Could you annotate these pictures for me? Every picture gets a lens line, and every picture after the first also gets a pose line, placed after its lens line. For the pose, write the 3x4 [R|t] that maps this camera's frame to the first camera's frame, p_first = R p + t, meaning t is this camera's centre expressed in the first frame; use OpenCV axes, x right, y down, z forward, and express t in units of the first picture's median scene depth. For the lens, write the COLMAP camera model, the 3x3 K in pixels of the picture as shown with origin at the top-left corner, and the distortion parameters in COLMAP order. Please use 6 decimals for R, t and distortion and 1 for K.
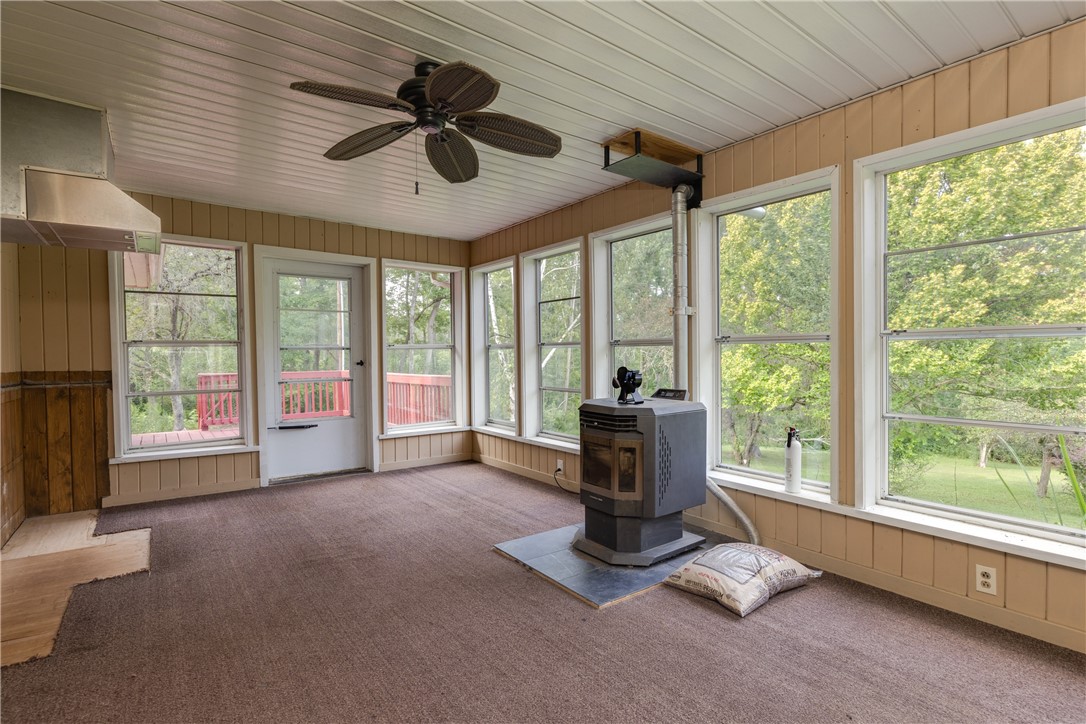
lens RADIAL K [[524.4, 0, 550.6], [0, 524.4, 362.4], [0, 0, 1]] dist [-0.001766, -0.000882]
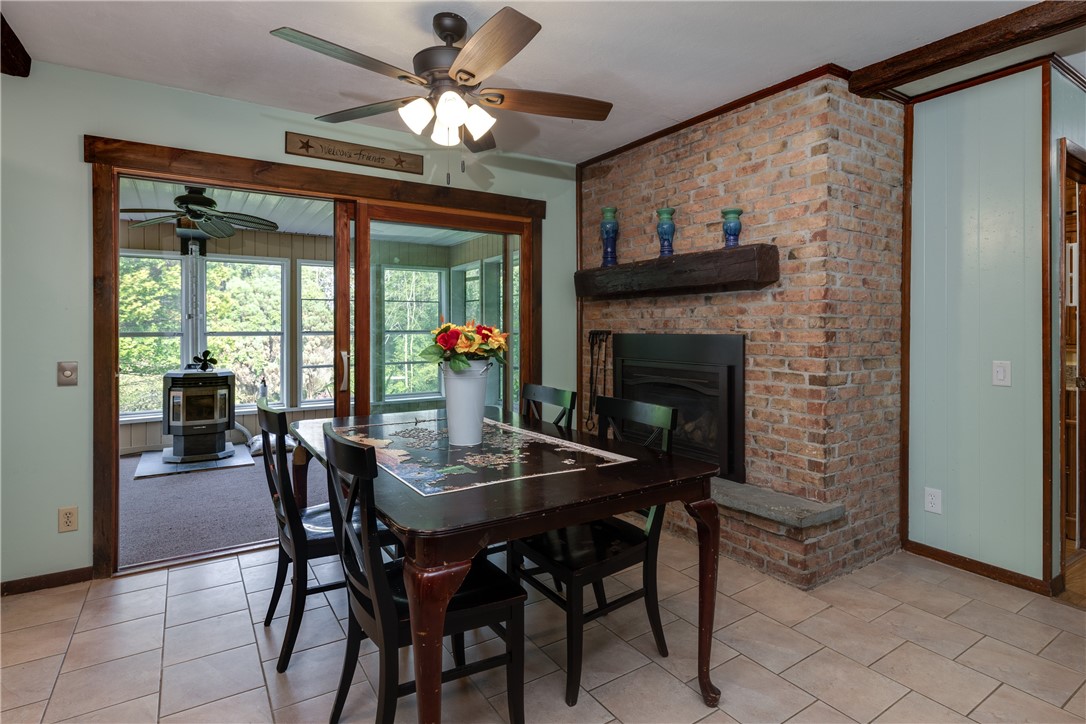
lens RADIAL K [[560.0, 0, 545.6], [0, 560.0, 328.5], [0, 0, 1]] dist [-0.002141, -0.000227]
pose [[0.078376, 0.011150, 0.996861, -1.243993], [0.021562, 0.999685, -0.012877, -0.011983], [-0.996691, 0.022503, 0.078111, -0.206682]]
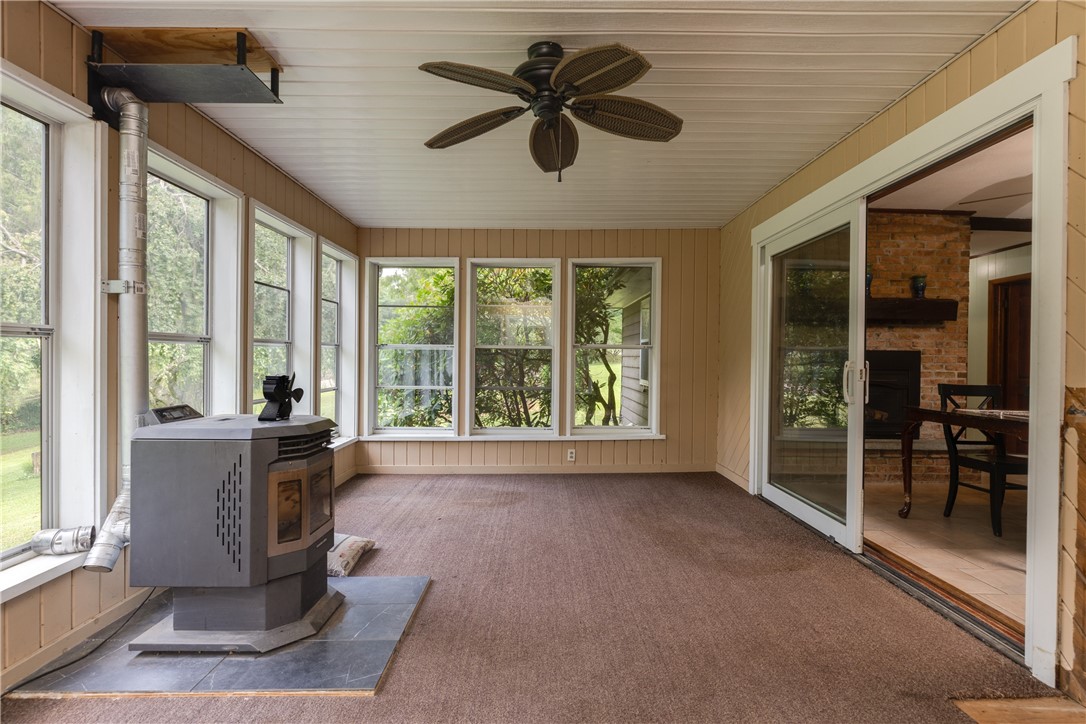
lens RADIAL K [[529.3, 0, 543.0], [0, 529.3, 362.0], [0, 0, 1]] dist [-0.017311, 0.000042]
pose [[-0.802355, -0.003227, 0.596839, -0.478647], [0.009650, 0.999785, 0.018378, -0.012199], [-0.596769, 0.020506, -0.802151, 1.075985]]
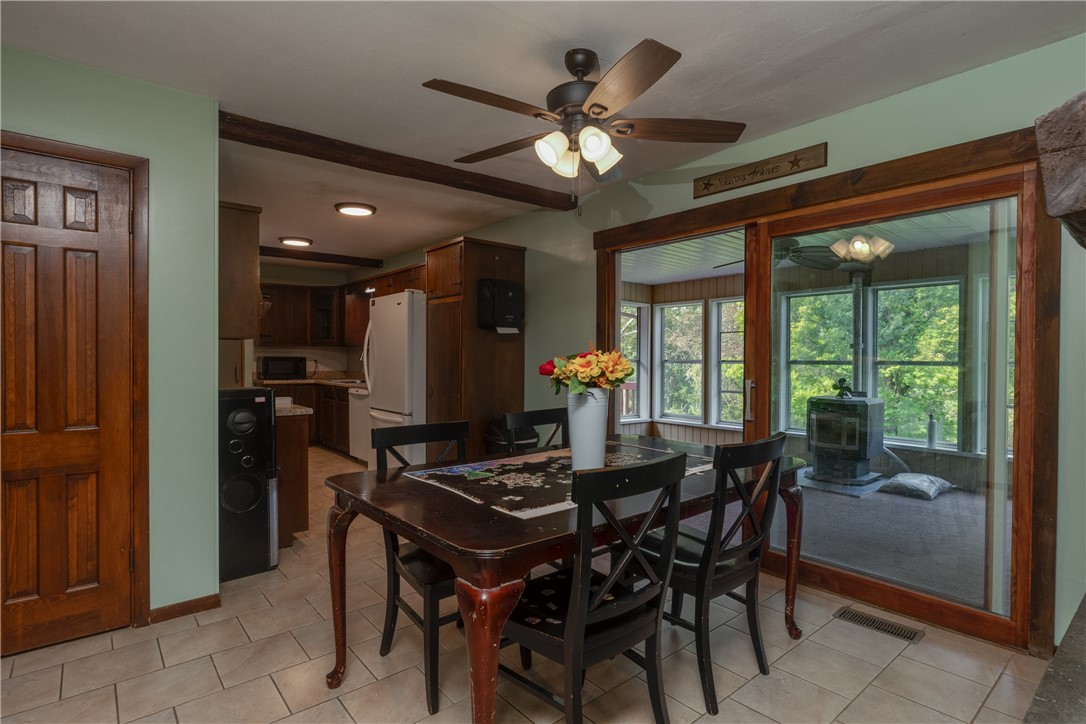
lens RADIAL K [[551.6, 0, 547.4], [0, 551.6, 364.7], [0, 0, 1]] dist [0.003796, 0.000044]
pose [[0.998522, 0.015120, 0.052196, -0.754427], [-0.014666, 0.999851, -0.009069, -0.004476], [-0.052326, 0.008290, 0.998596, -0.660929]]
